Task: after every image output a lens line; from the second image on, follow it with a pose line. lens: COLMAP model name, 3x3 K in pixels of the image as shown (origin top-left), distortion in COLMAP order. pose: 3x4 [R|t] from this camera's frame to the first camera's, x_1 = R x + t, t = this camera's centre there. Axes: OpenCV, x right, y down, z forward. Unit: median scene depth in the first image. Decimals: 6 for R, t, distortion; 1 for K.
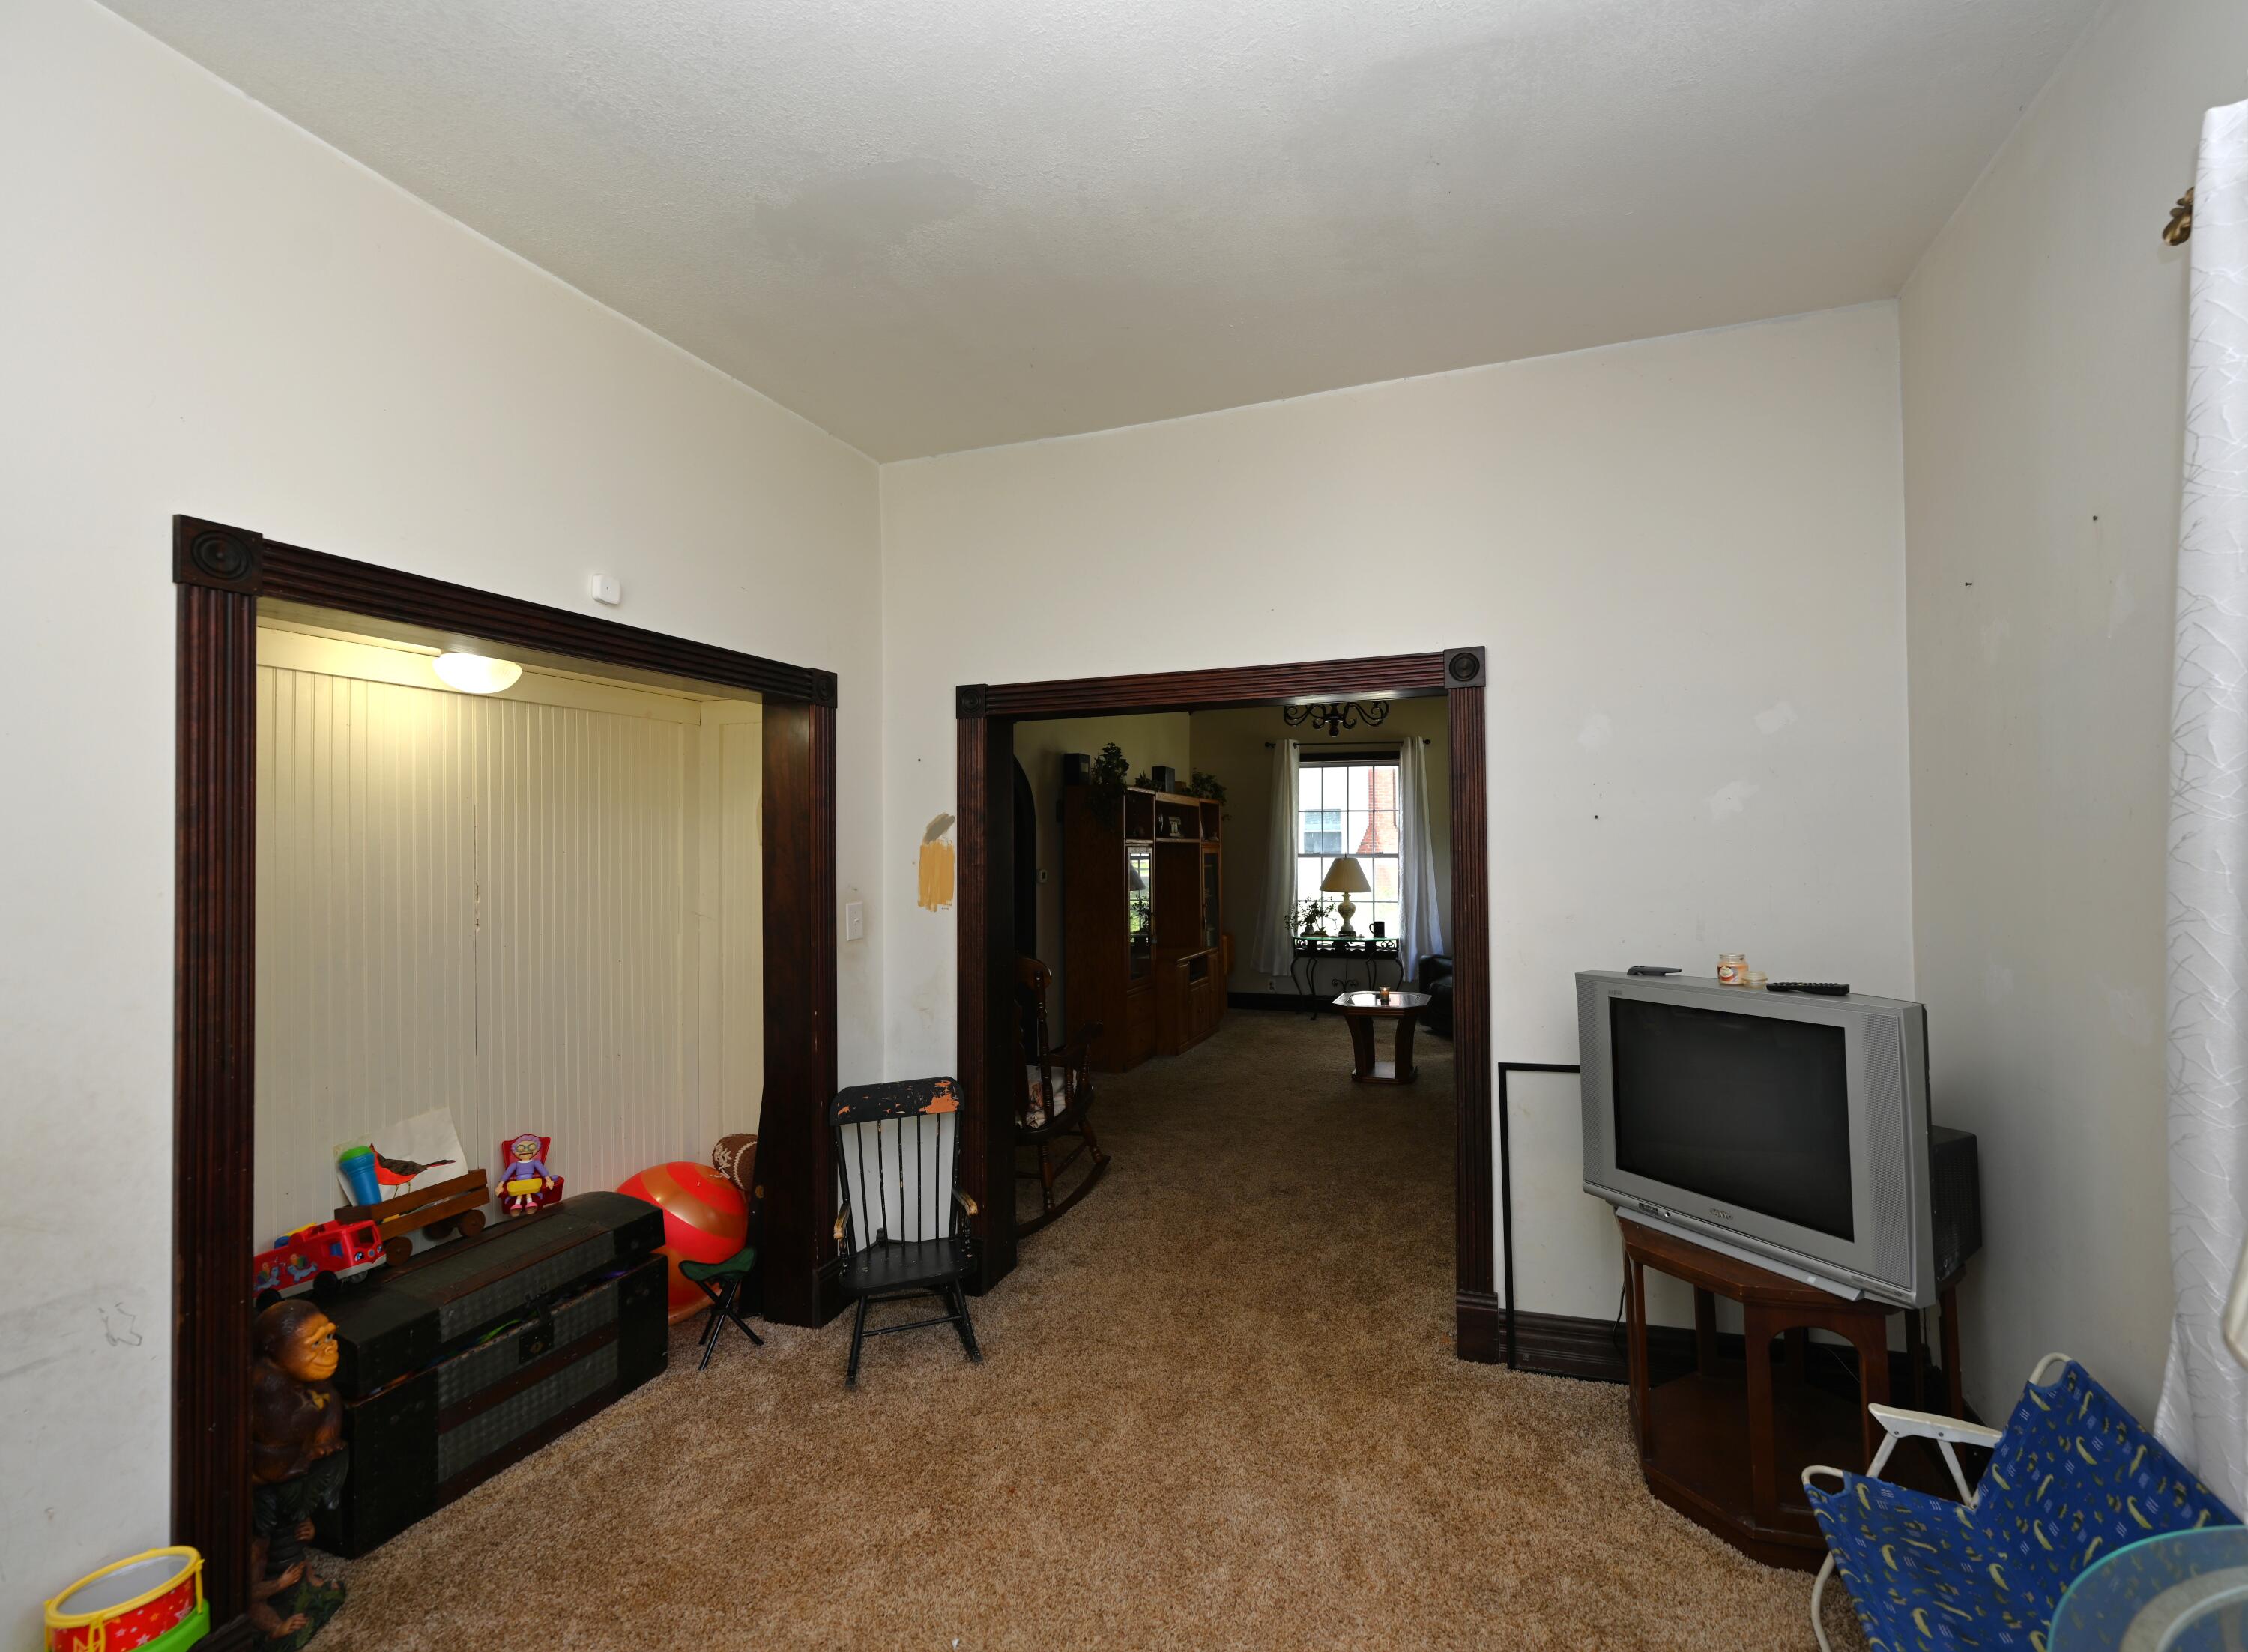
lens RADIAL K [[958.2, 0, 1127.2], [0, 958.2, 837.3], [0, 0, 1]] dist [0.000520, 0.000108]
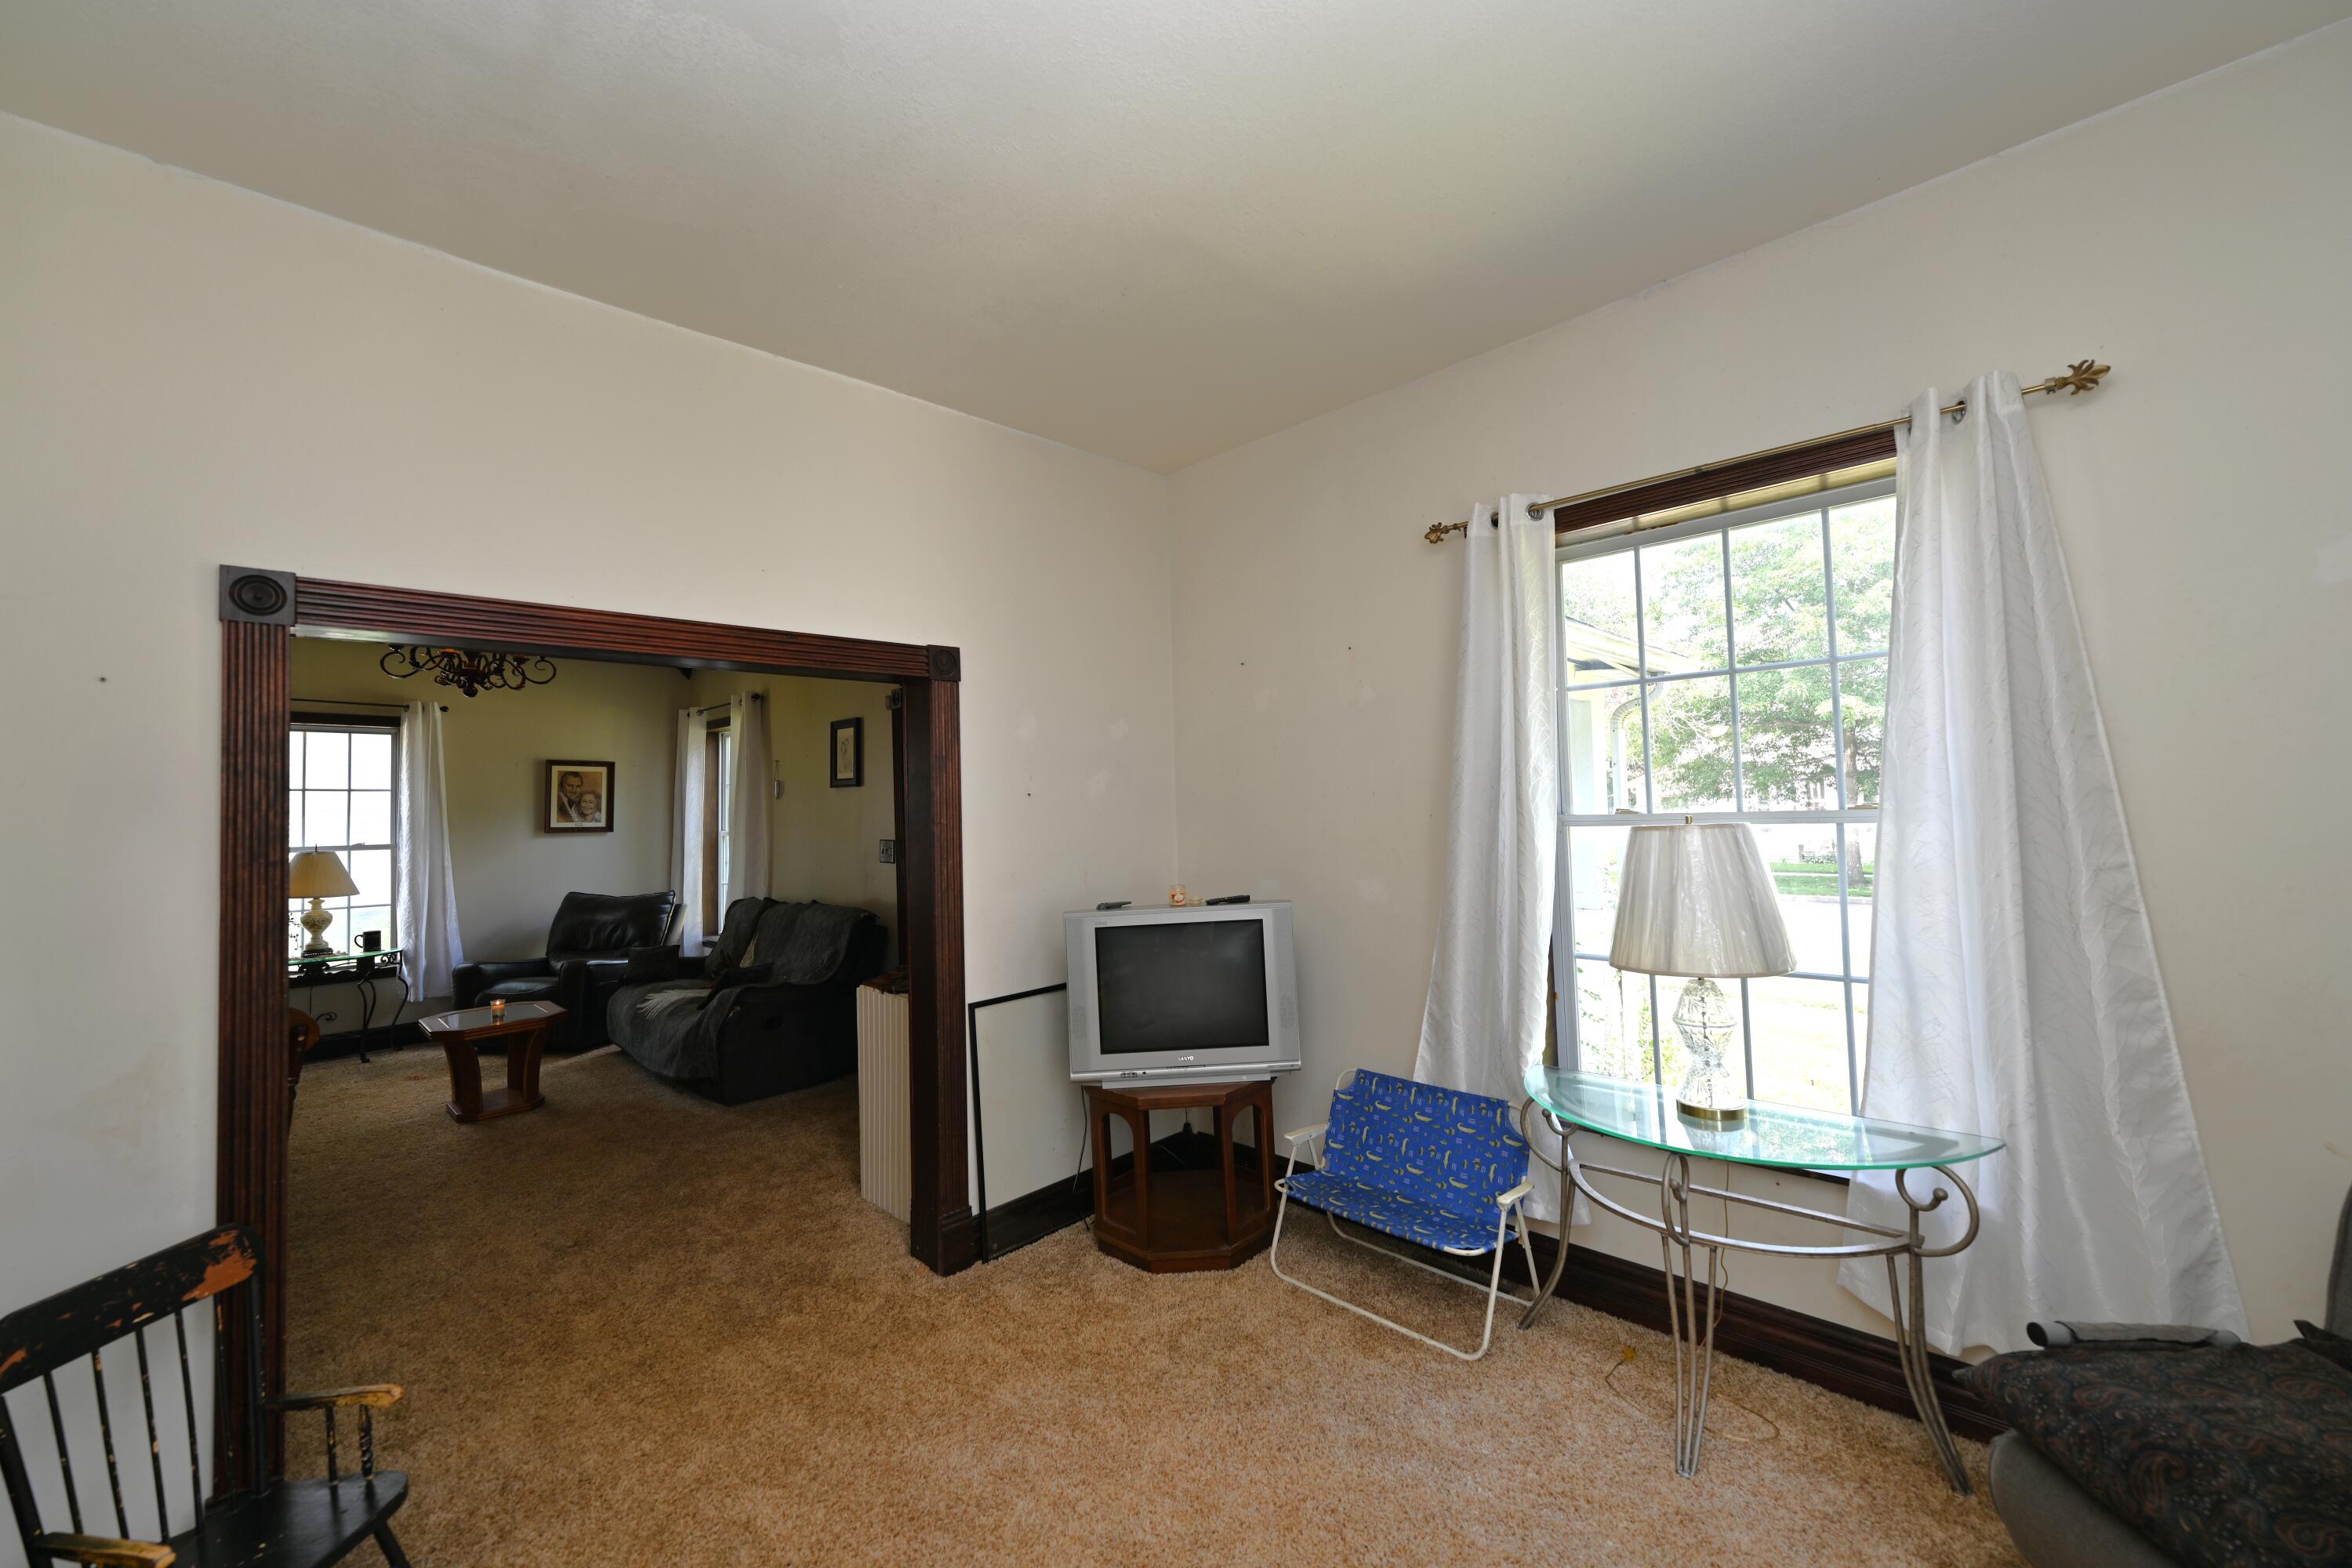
lens RADIAL K [[934.0, 0, 1179.0], [0, 934.0, 783.5], [0, 0, 1]] dist [0.002502, -0.000015]
pose [[0.451421, 0.023715, 0.891996, -0.461155], [0.014129, 0.999331, -0.033719, 0.007324], [-0.892199, 0.027824, 0.450784, 0.220416]]
